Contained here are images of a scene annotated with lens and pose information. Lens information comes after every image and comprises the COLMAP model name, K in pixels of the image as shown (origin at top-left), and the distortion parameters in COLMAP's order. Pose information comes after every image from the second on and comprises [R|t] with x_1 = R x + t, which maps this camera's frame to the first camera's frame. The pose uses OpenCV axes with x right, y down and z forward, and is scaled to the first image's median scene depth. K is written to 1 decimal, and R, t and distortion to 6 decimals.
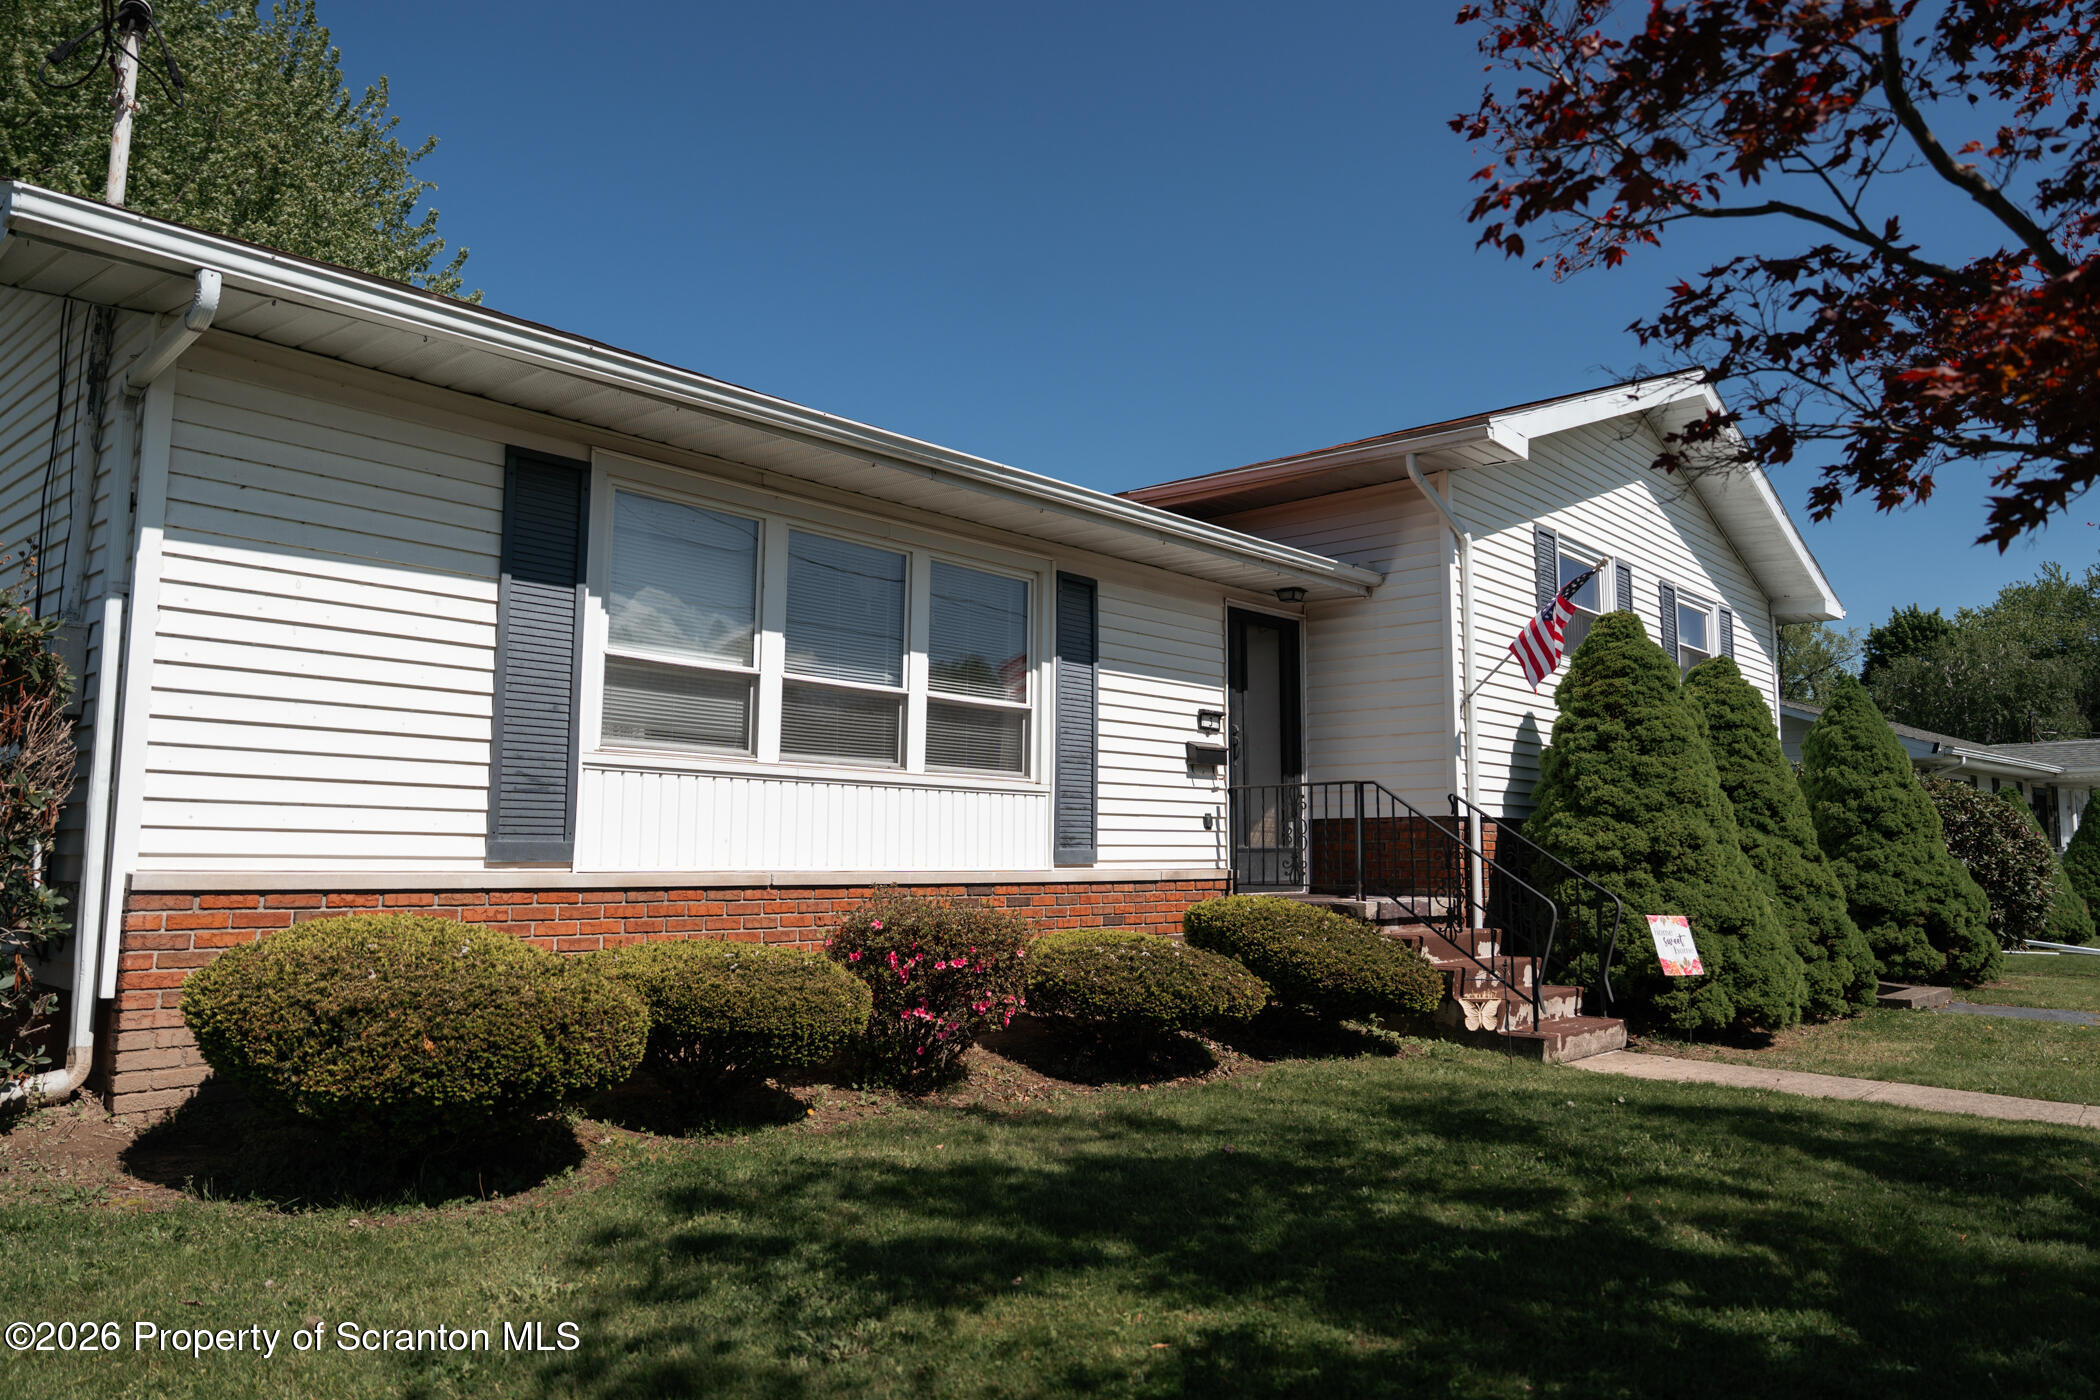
lens RADIAL K [[1417.3, 0, 1035.5], [0, 1417.3, 708.9], [0, 0, 1]] dist [-0.015858, 0.019683]
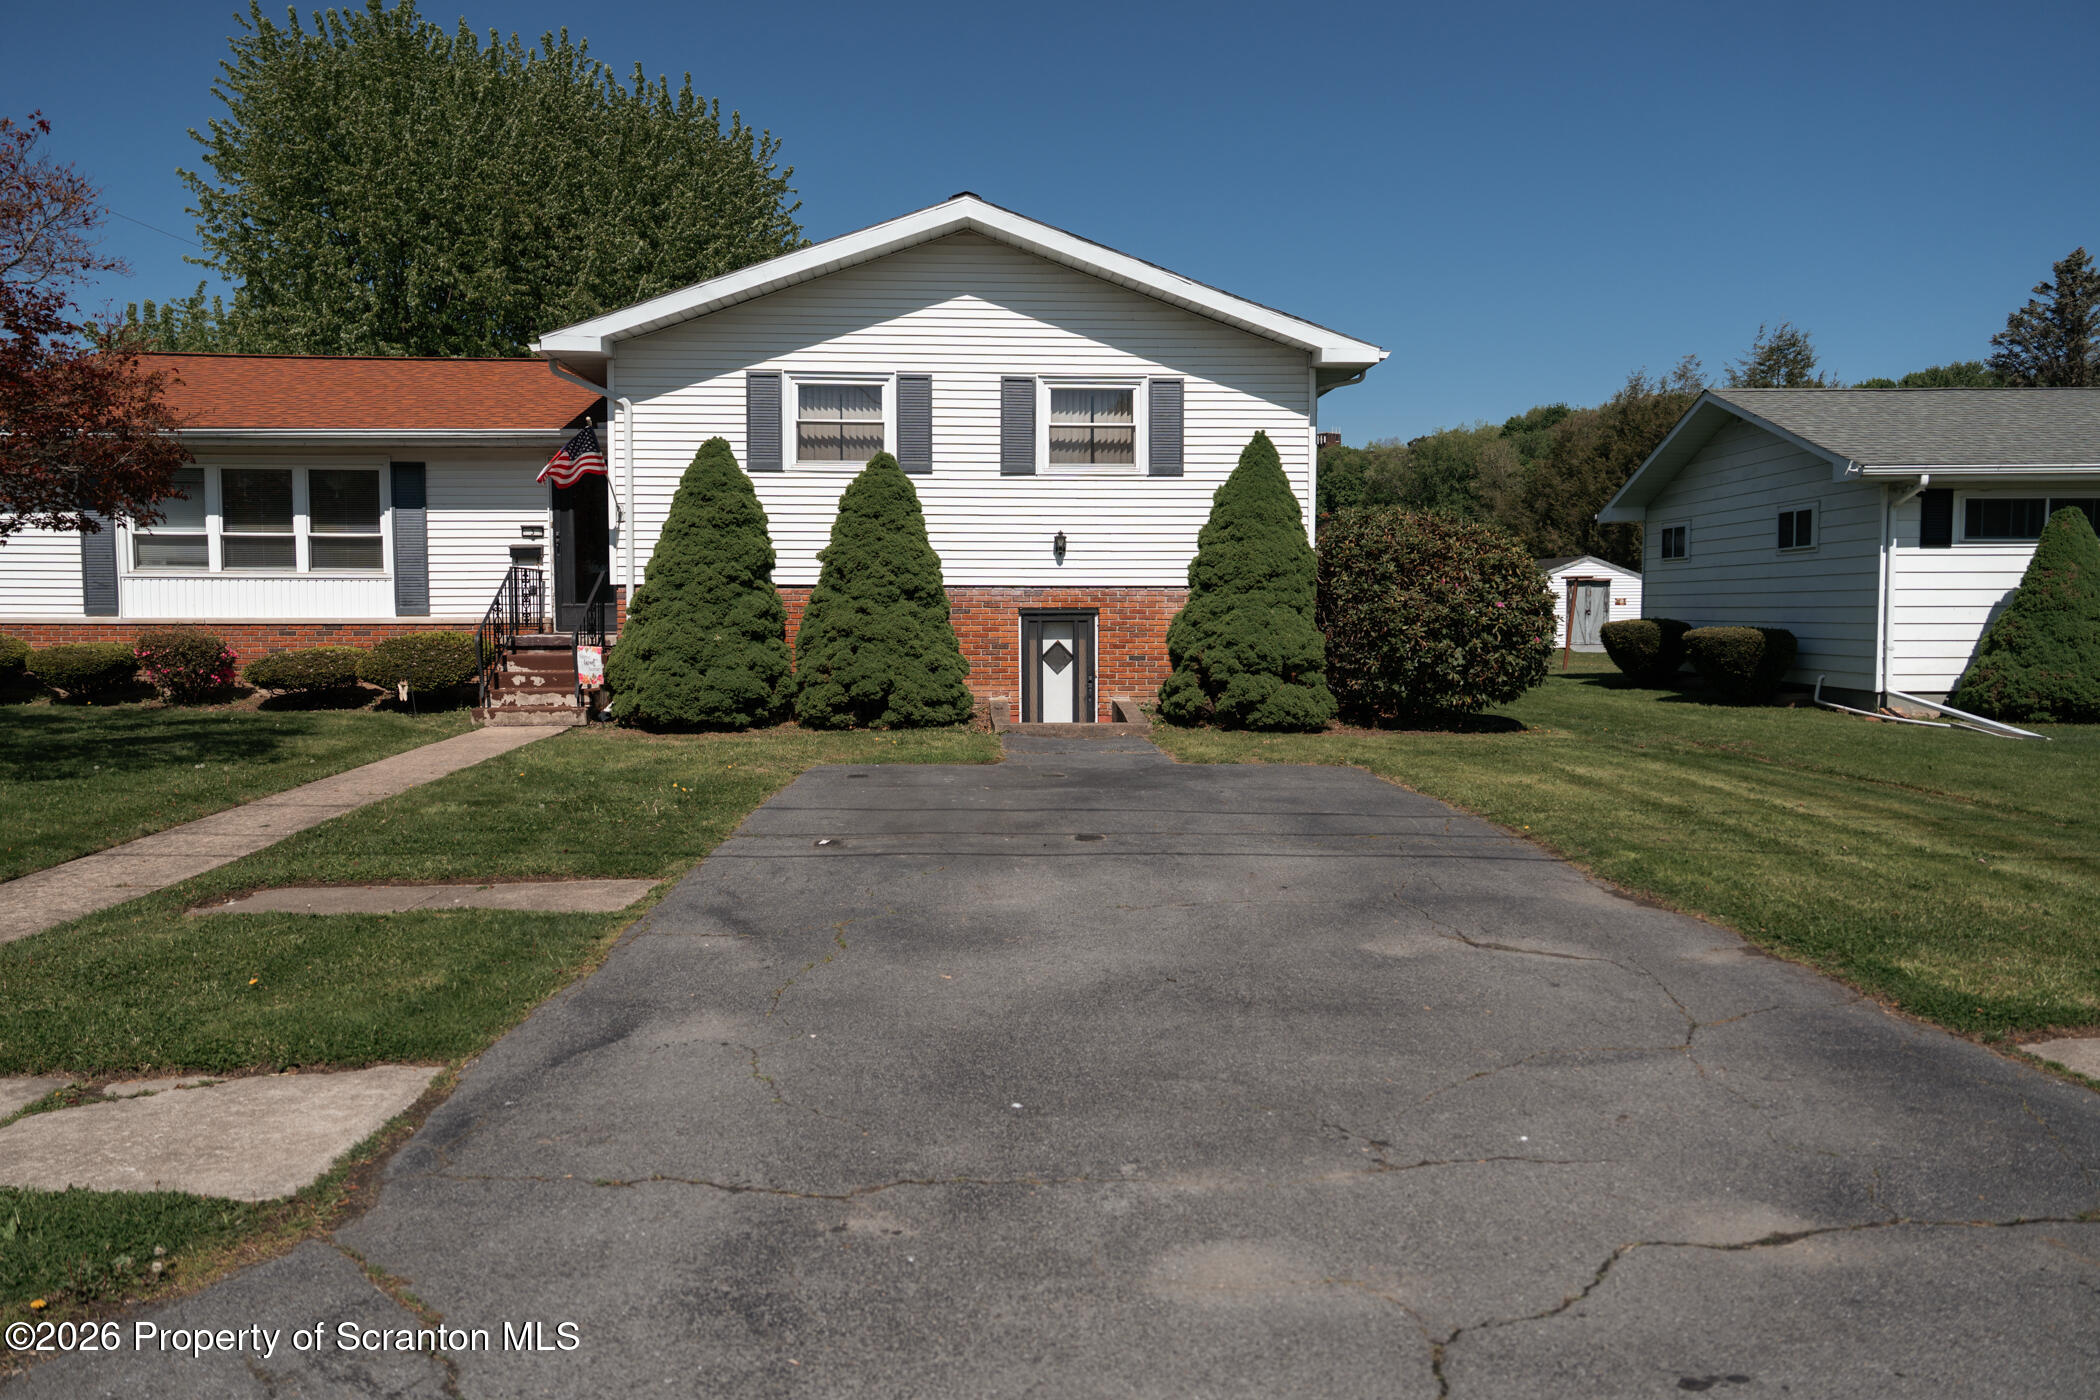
lens RADIAL K [[1417.3, 0, 1055.8], [0, 1417.3, 708.6], [0, 0, 1]] dist [-0.015858, 0.019683]
pose [[0.715146, 0.045575, -0.697488, 2.040300], [0.076872, 0.986691, 0.143290, 0.027214], [0.694735, -0.156090, 0.702124, 0.237802]]
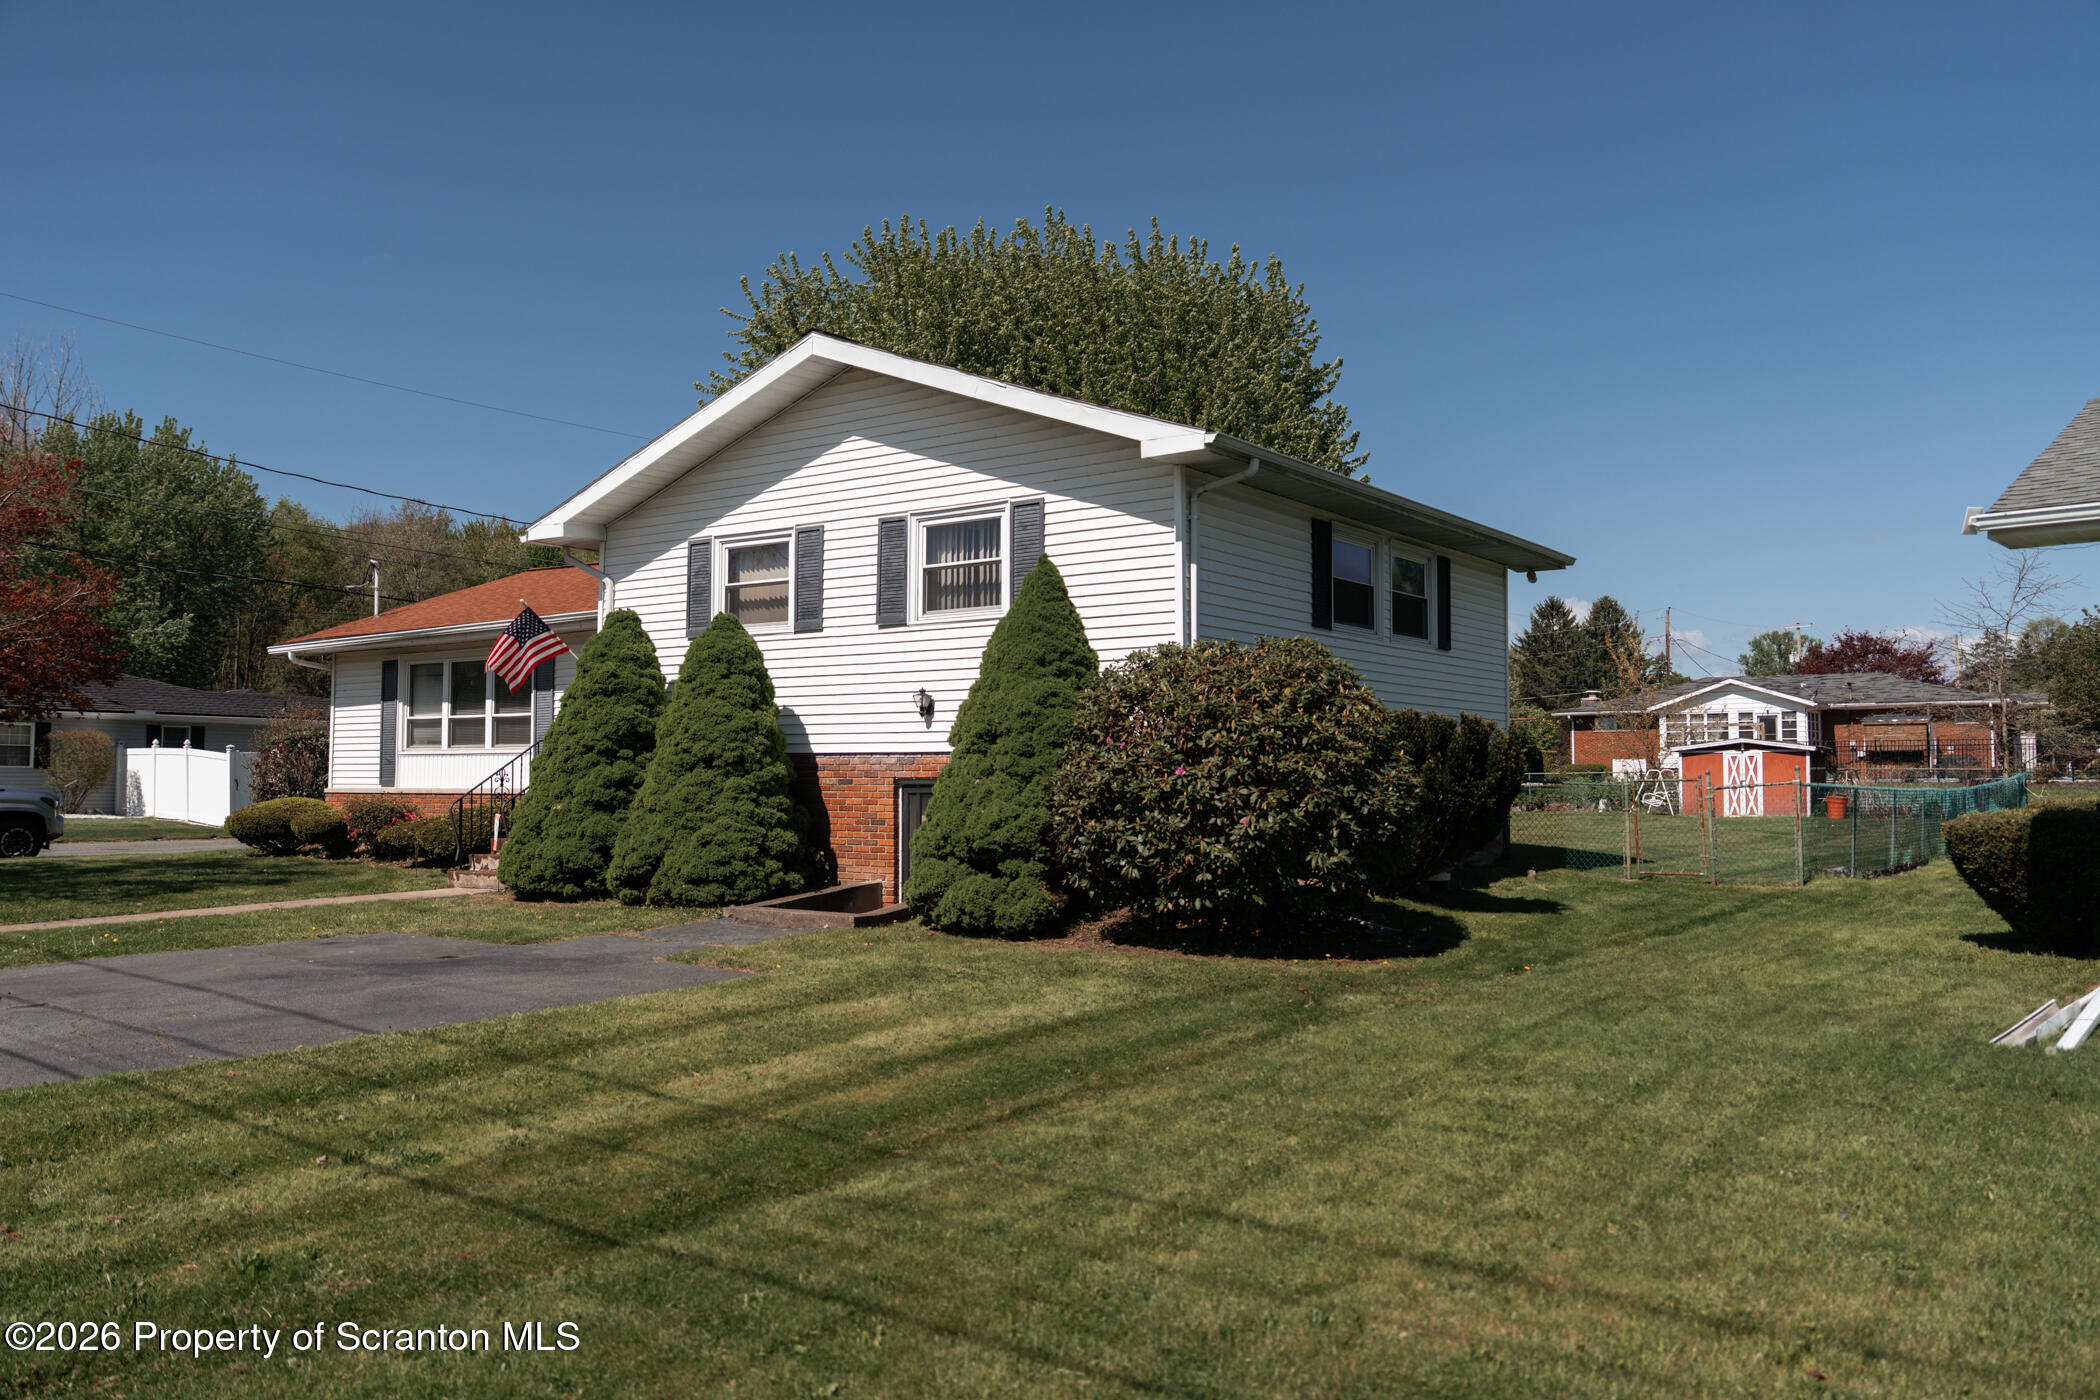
lens RADIAL K [[1617.8, 0, 1047.4], [0, 1617.8, 700.0], [0, 0, 1]] dist [0.012294, 0.003764]
pose [[0.104675, -0.059723, -0.992712, 2.559403], [0.102381, 0.993539, -0.048978, 0.180235], [0.989223, -0.096508, 0.110113, 1.516536]]
